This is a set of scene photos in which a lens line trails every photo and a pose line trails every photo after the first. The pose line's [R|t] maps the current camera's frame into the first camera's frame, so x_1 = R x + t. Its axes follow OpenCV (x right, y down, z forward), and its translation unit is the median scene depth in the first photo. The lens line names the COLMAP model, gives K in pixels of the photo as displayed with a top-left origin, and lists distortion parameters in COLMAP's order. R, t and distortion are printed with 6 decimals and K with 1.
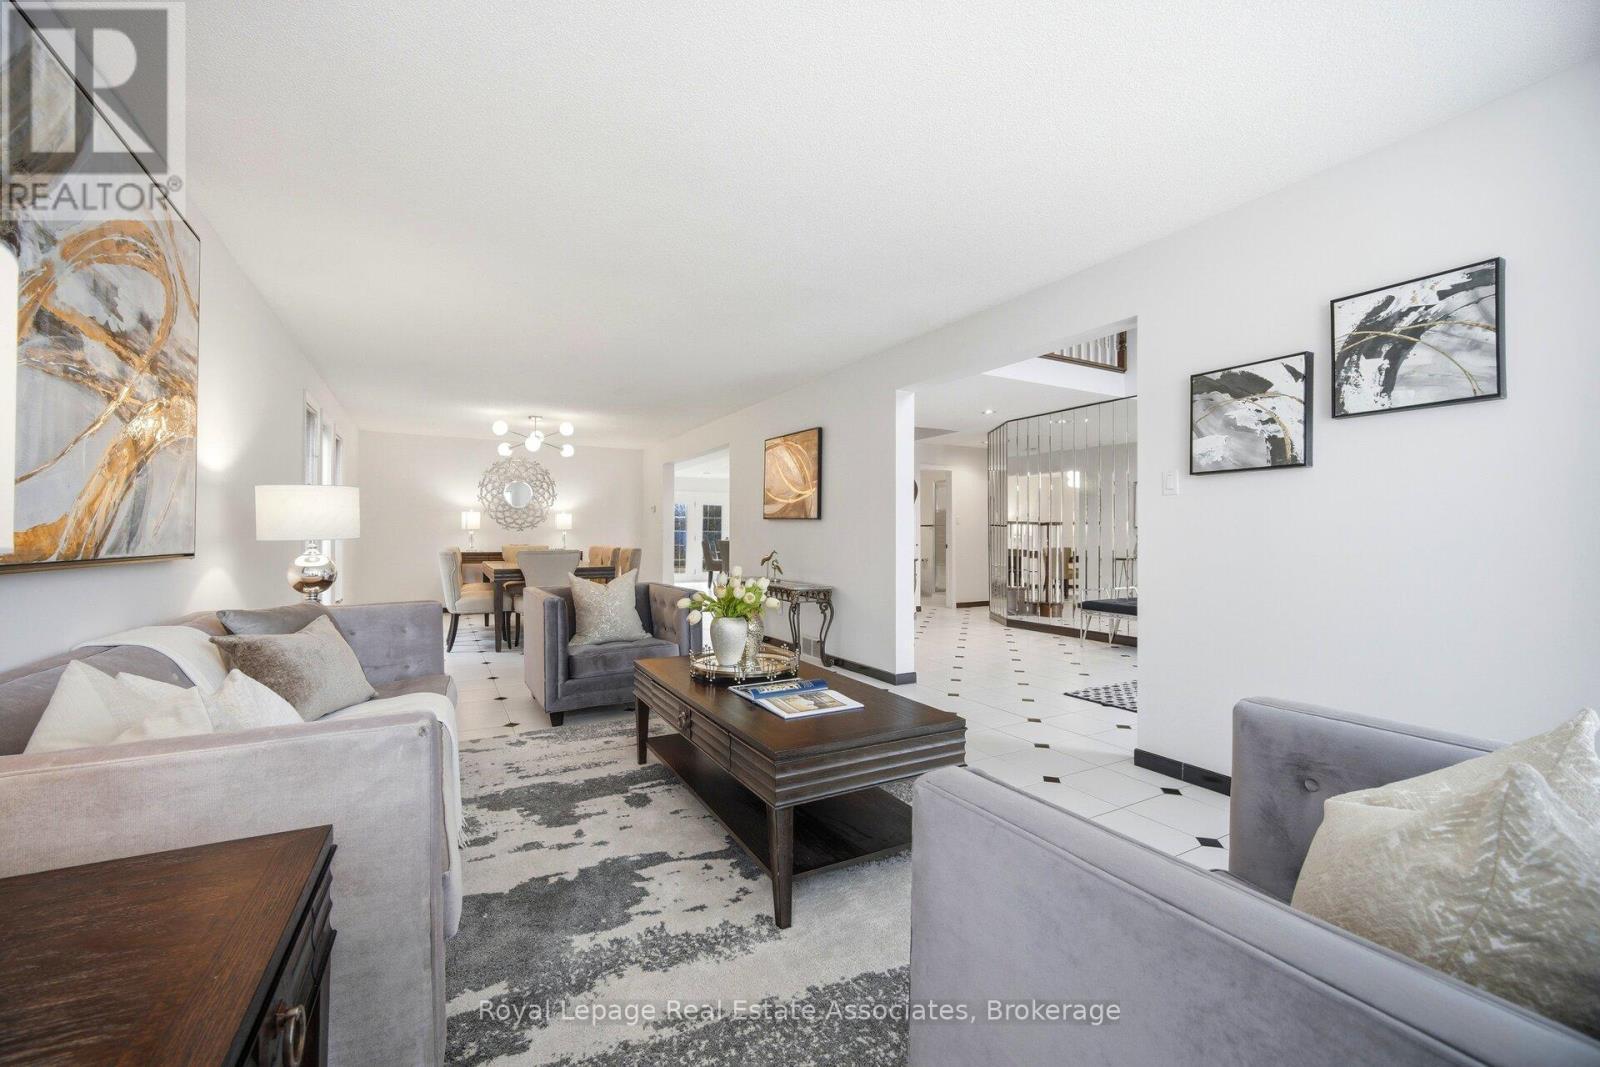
lens RADIAL K [[653.4, 0, 797.4], [0, 653.4, 527.8], [0, 0, 1]] dist [-0.000738, -0.000115]
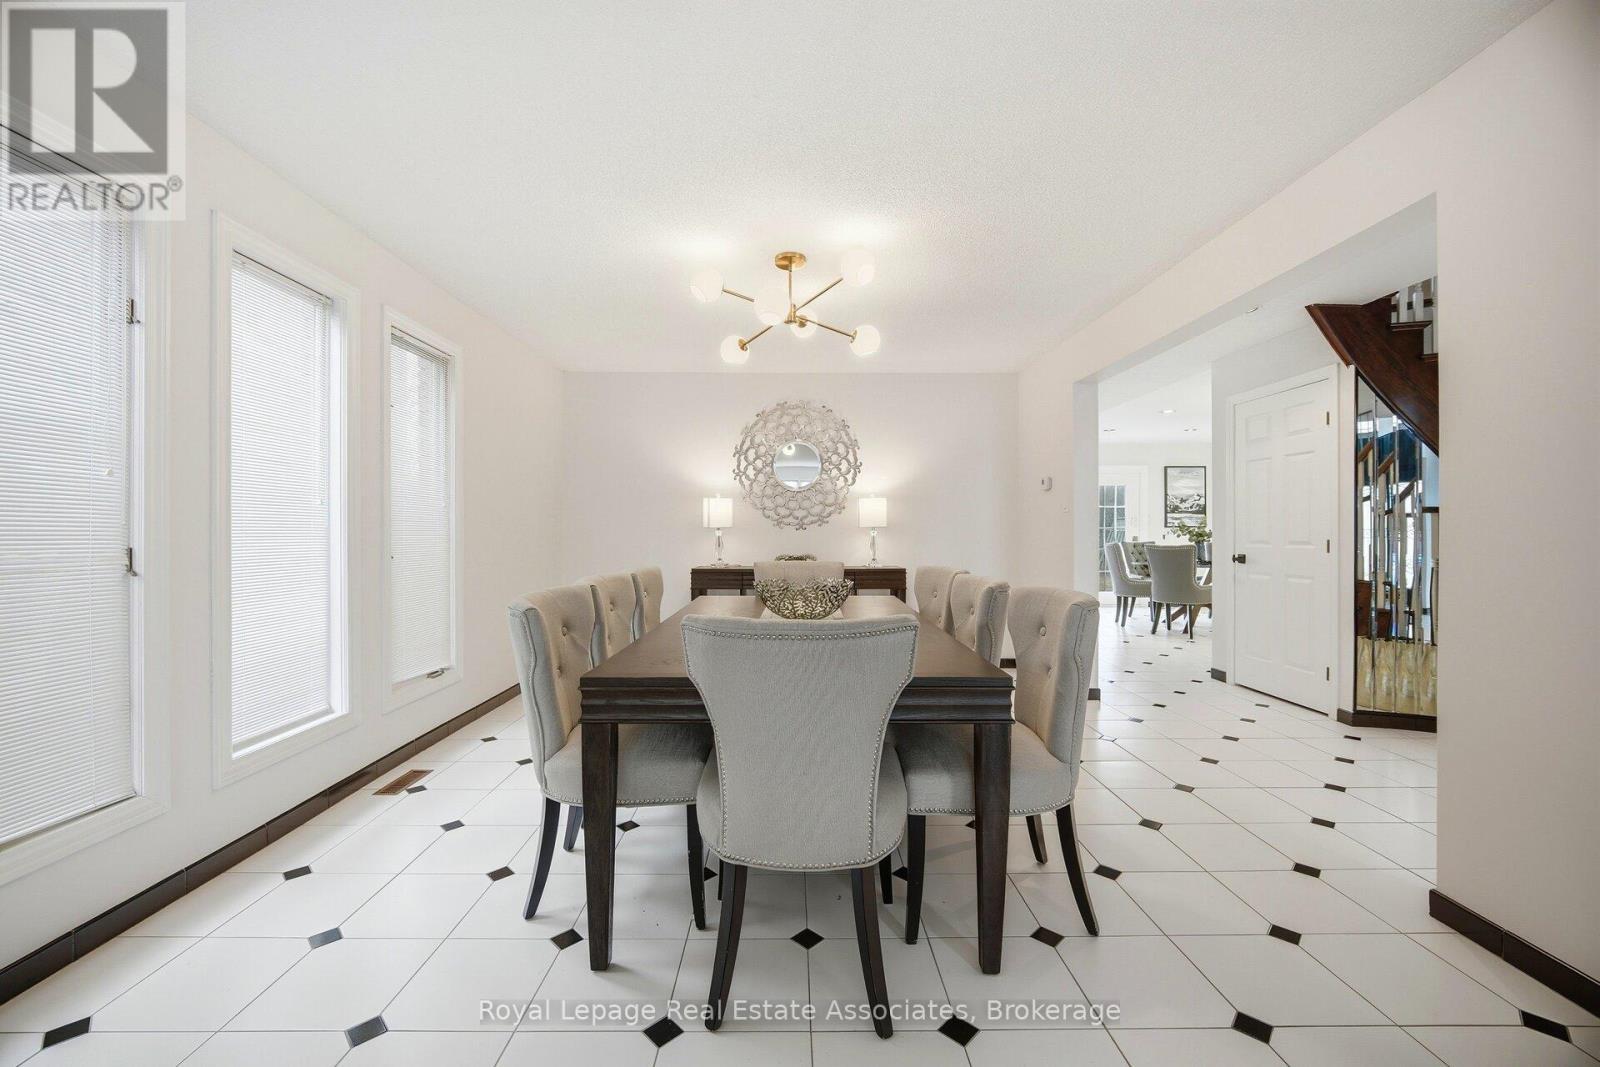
lens RADIAL K [[667.1, 0, 800.0], [0, 667.1, 533.5], [0, 0, 1]] dist [0.000554, 0.000076]
pose [[0.883938, -0.000585, -0.467604, -0.154347], [0.005420, 0.999945, 0.008994, 0.002476], [0.467573, -0.010485, 0.883892, 0.489624]]
